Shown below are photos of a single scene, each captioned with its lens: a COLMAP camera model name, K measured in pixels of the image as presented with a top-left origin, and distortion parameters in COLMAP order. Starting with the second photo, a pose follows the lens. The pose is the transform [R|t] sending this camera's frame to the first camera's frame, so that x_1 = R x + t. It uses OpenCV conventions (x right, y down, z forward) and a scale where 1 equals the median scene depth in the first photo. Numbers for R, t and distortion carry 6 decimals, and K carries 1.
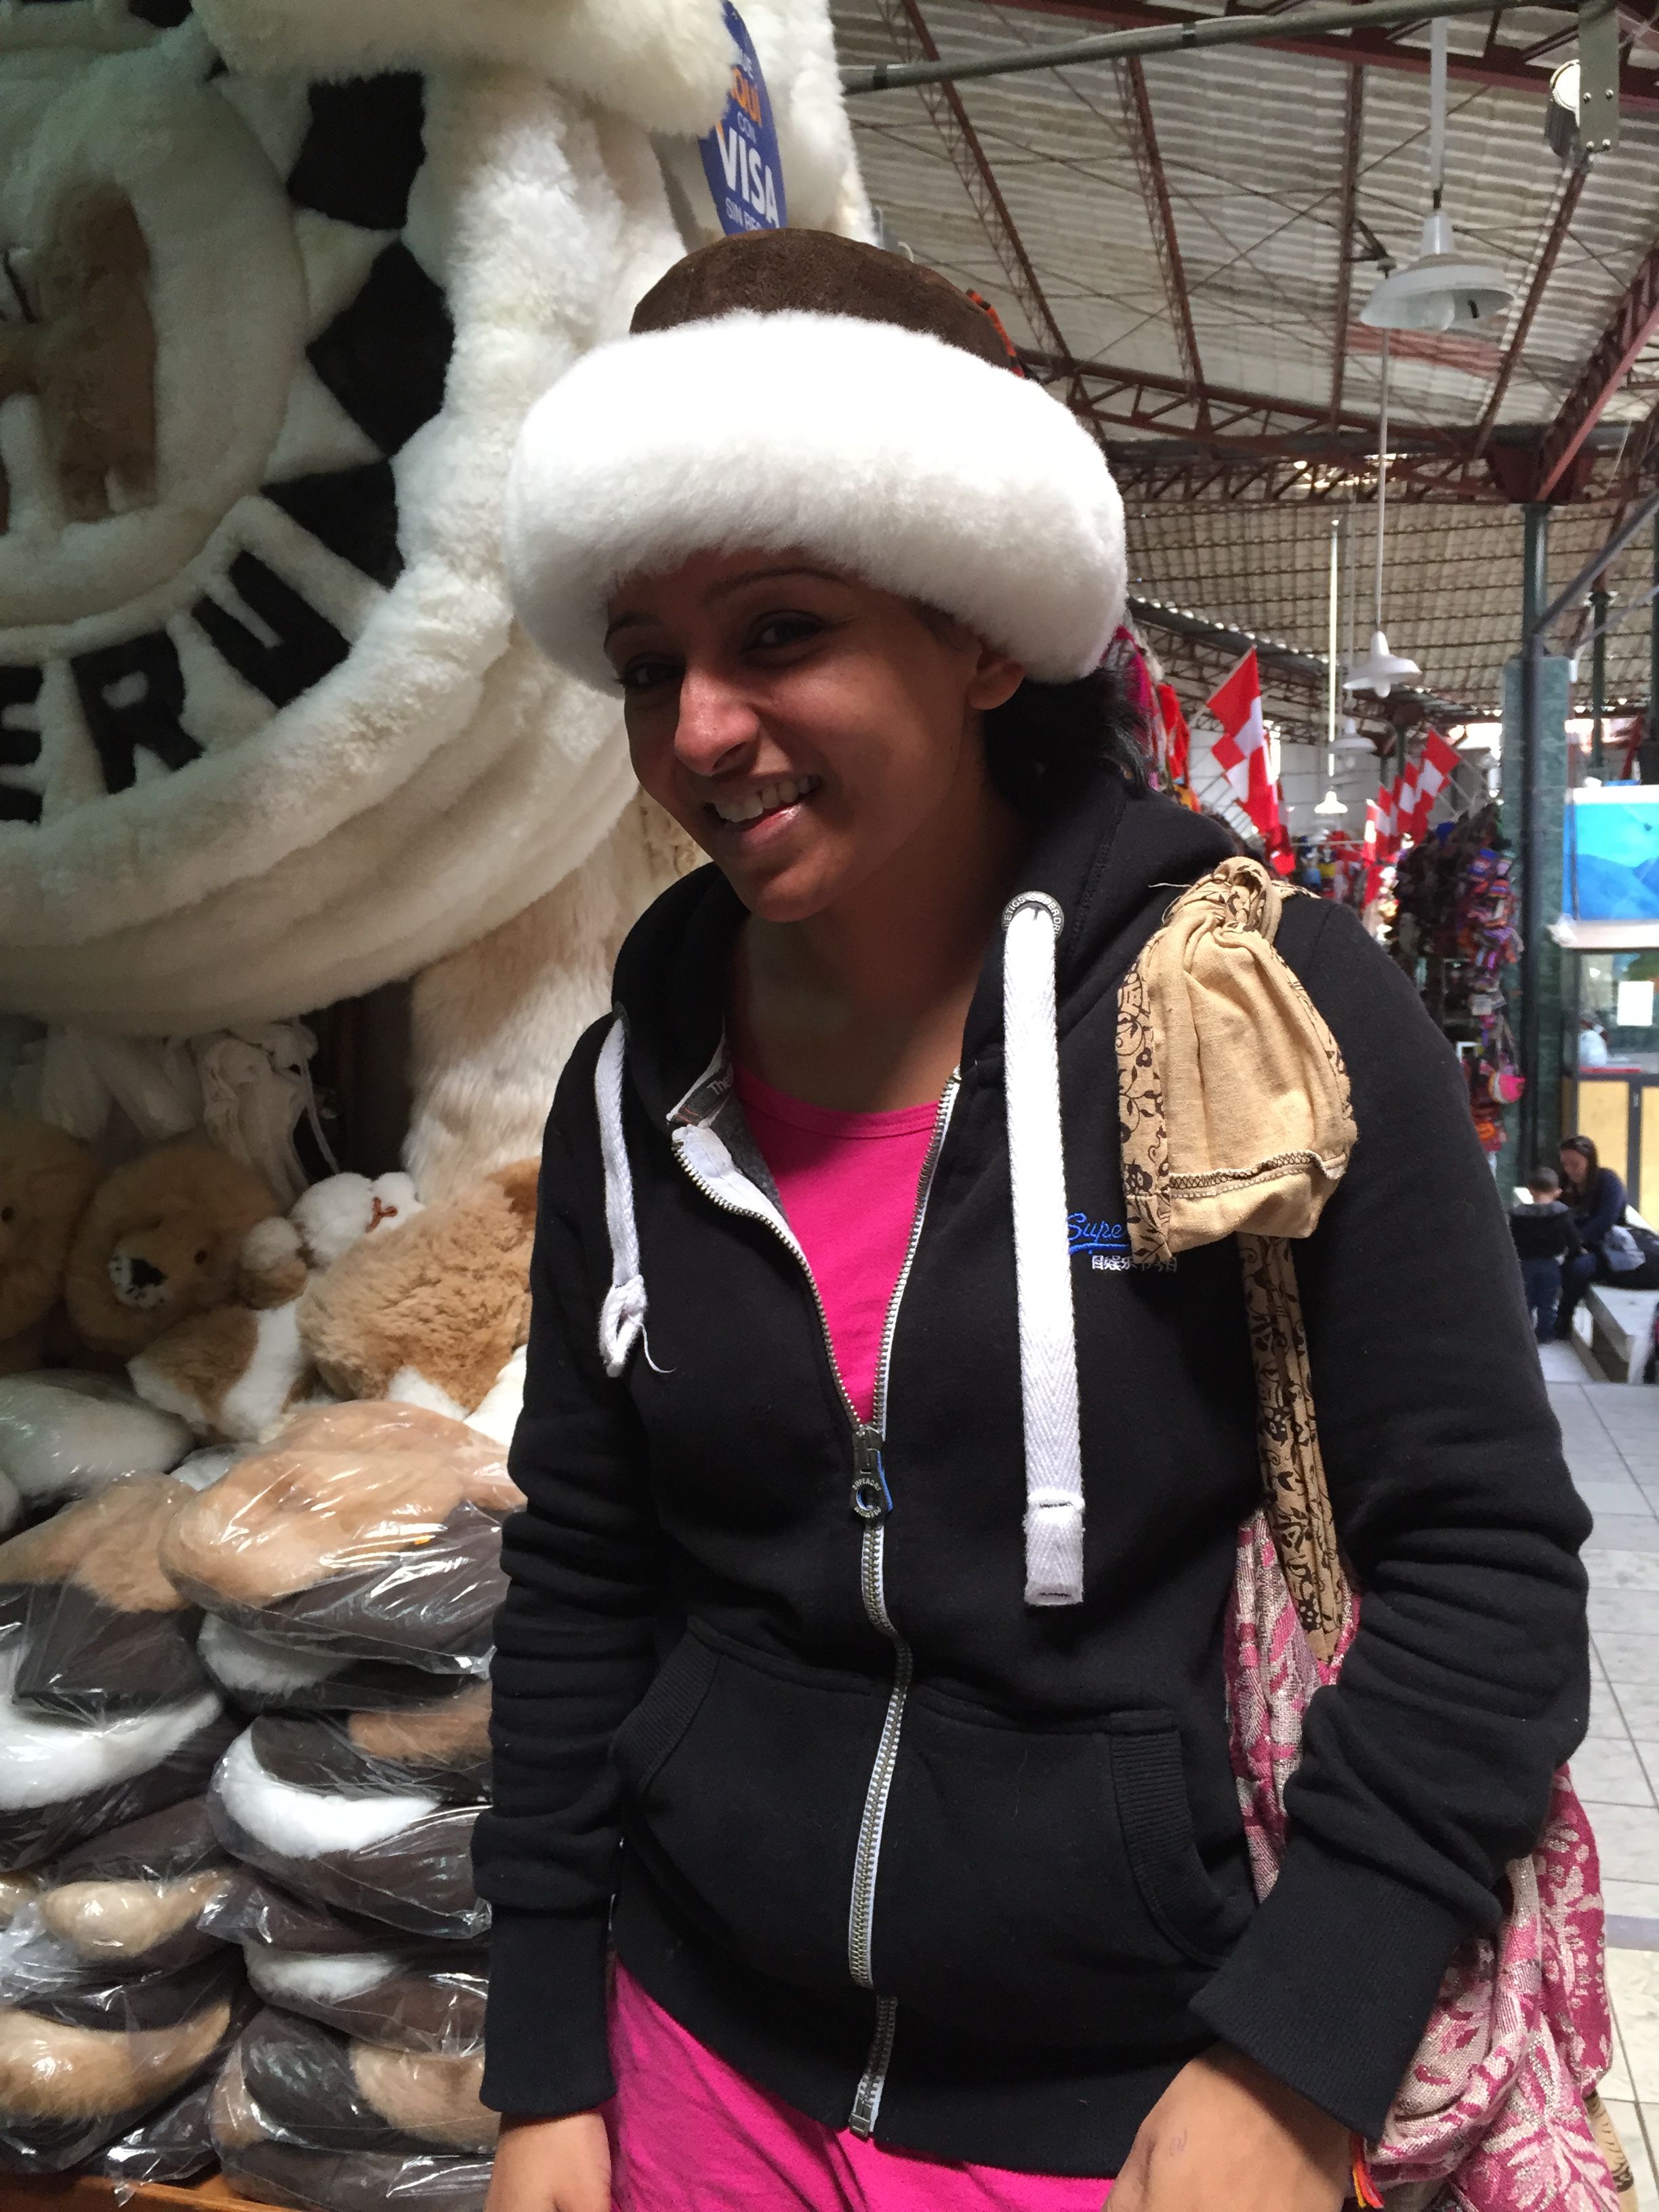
lens RADIAL K [[1888.8, 0, 818.1], [0, 1888.8, 1119.0], [0, 0, 1]] dist [0.086924, -0.137931]
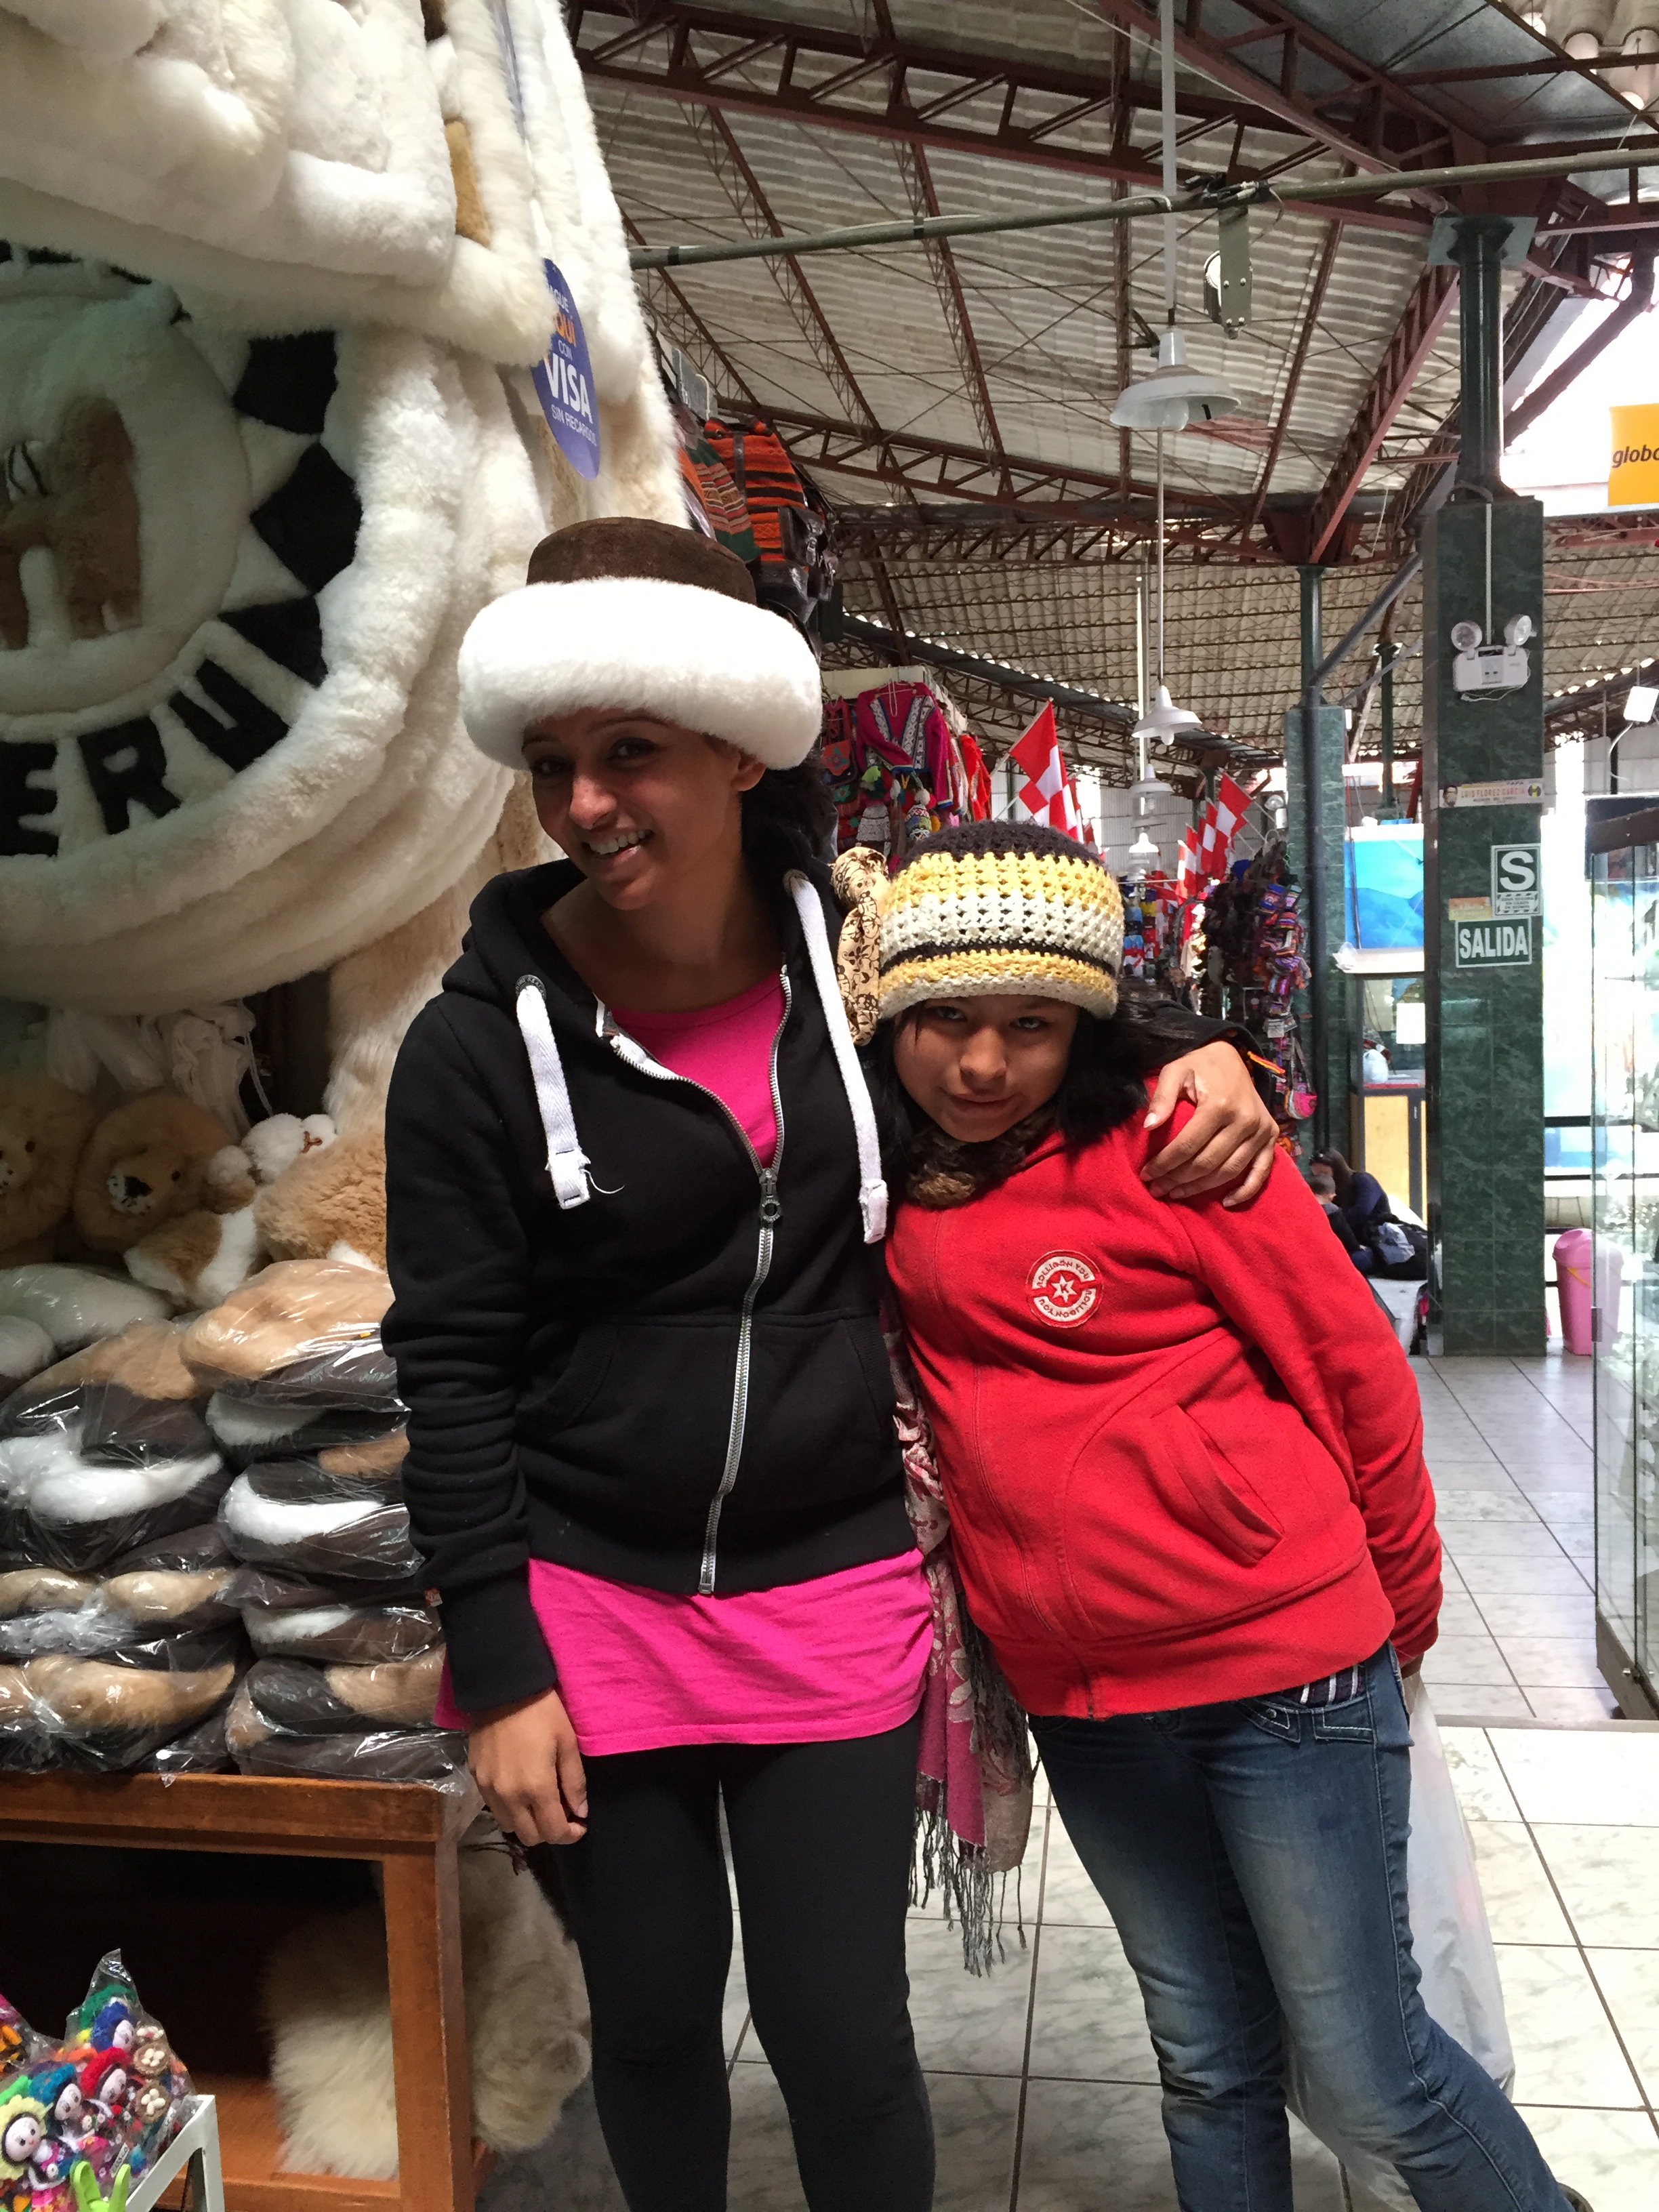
lens RADIAL K [[1888.8, 0, 832.7], [0, 1888.8, 1090.5], [0, 0, 1]] dist [0.086924, -0.137931]
pose [[0.995554, -0.024759, 0.090879, 0.017424], [0.028226, 0.998915, -0.037055, 0.075257], [-0.089863, 0.039456, 0.995172, -0.386175]]
